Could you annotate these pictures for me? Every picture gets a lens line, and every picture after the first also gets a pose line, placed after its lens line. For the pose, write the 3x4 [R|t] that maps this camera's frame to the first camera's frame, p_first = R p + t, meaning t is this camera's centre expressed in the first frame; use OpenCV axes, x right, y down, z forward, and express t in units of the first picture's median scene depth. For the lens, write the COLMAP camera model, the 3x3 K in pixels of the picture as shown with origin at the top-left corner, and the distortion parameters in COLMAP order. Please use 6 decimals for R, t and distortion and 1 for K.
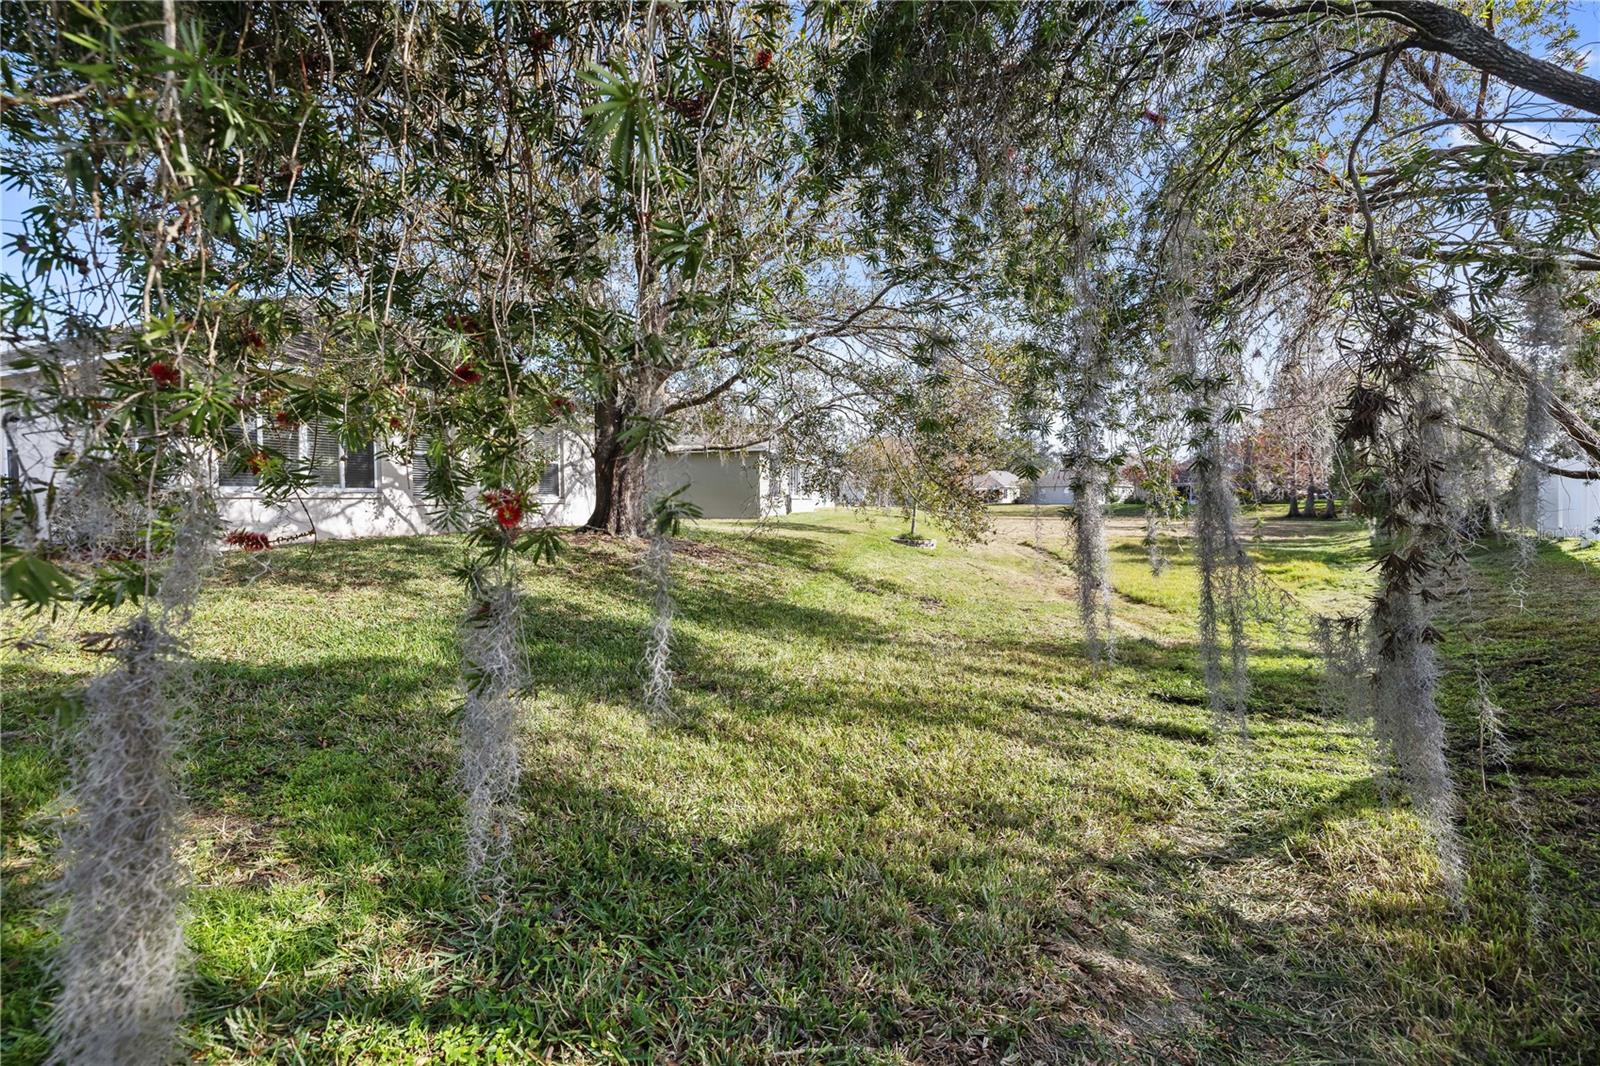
lens RADIAL K [[665.5, 0, 788.0], [0, 665.5, 524.4], [0, 0, 1]] dist [-0.000882, -0.000378]
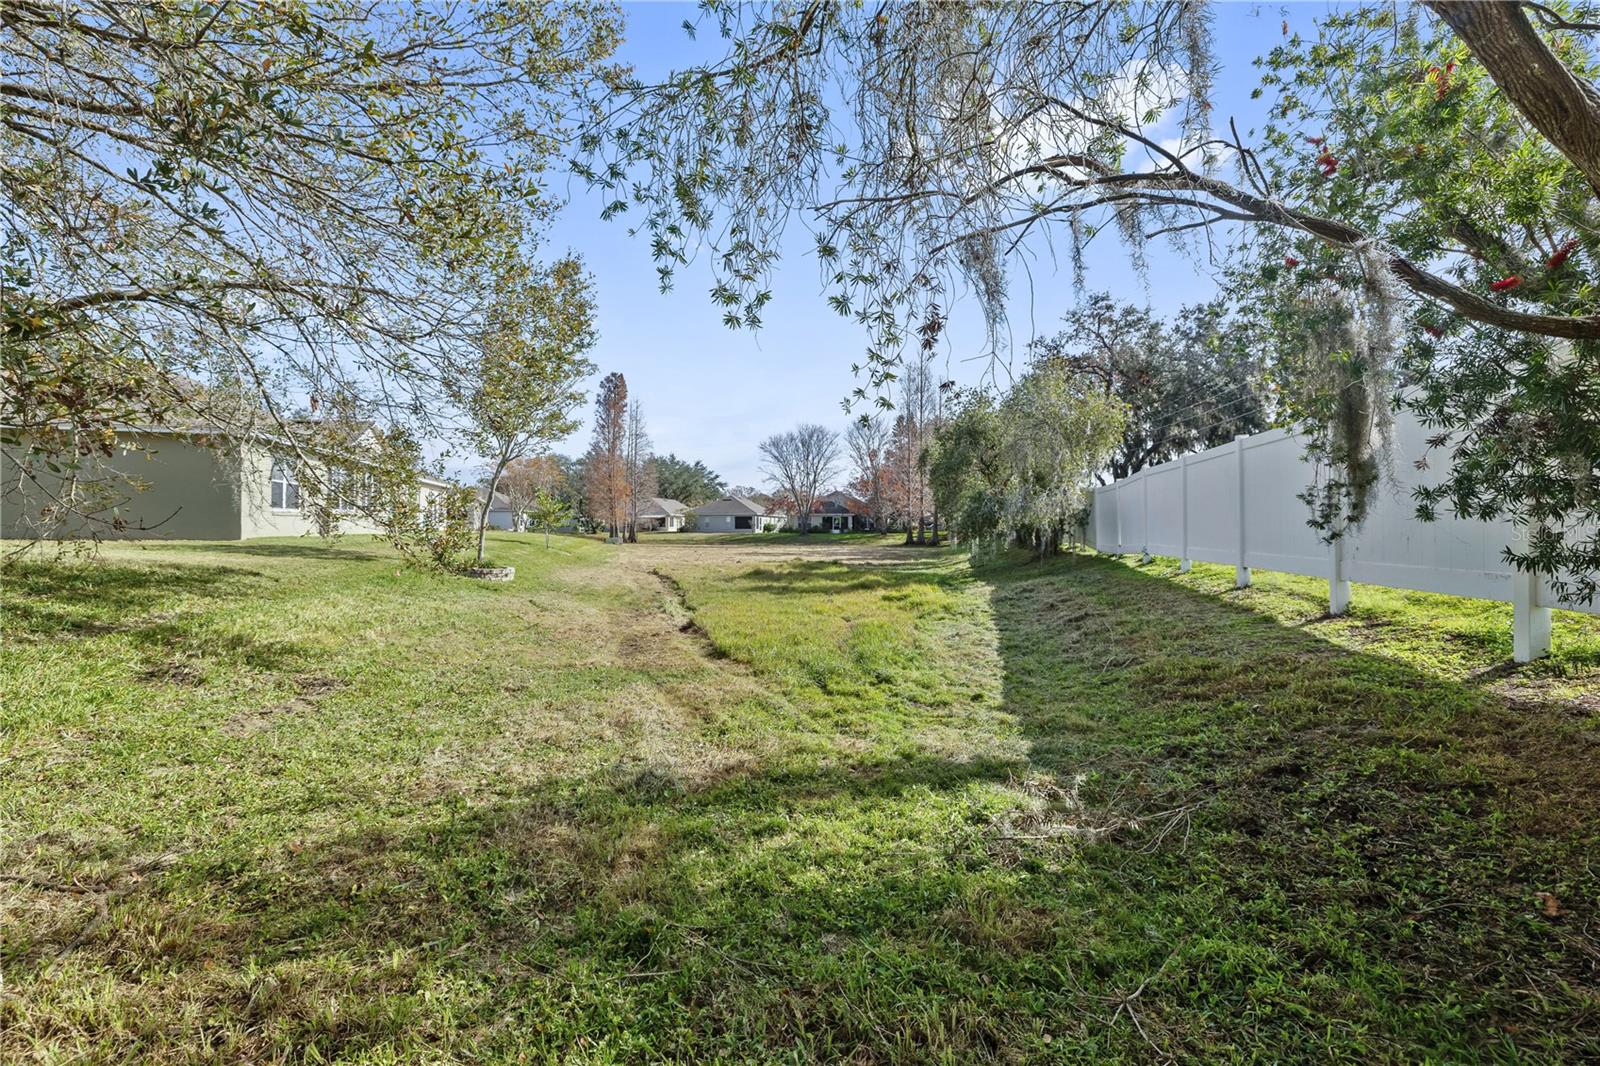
lens RADIAL K [[665.5, 0, 796.2], [0, 665.5, 538.9], [0, 0, 1]] dist [-0.000882, -0.000378]
pose [[0.886164, 0.004144, 0.463353, 0.238490], [0.007114, 0.999720, -0.022548, 0.015012], [-0.463317, 0.023277, 0.885887, 0.319672]]
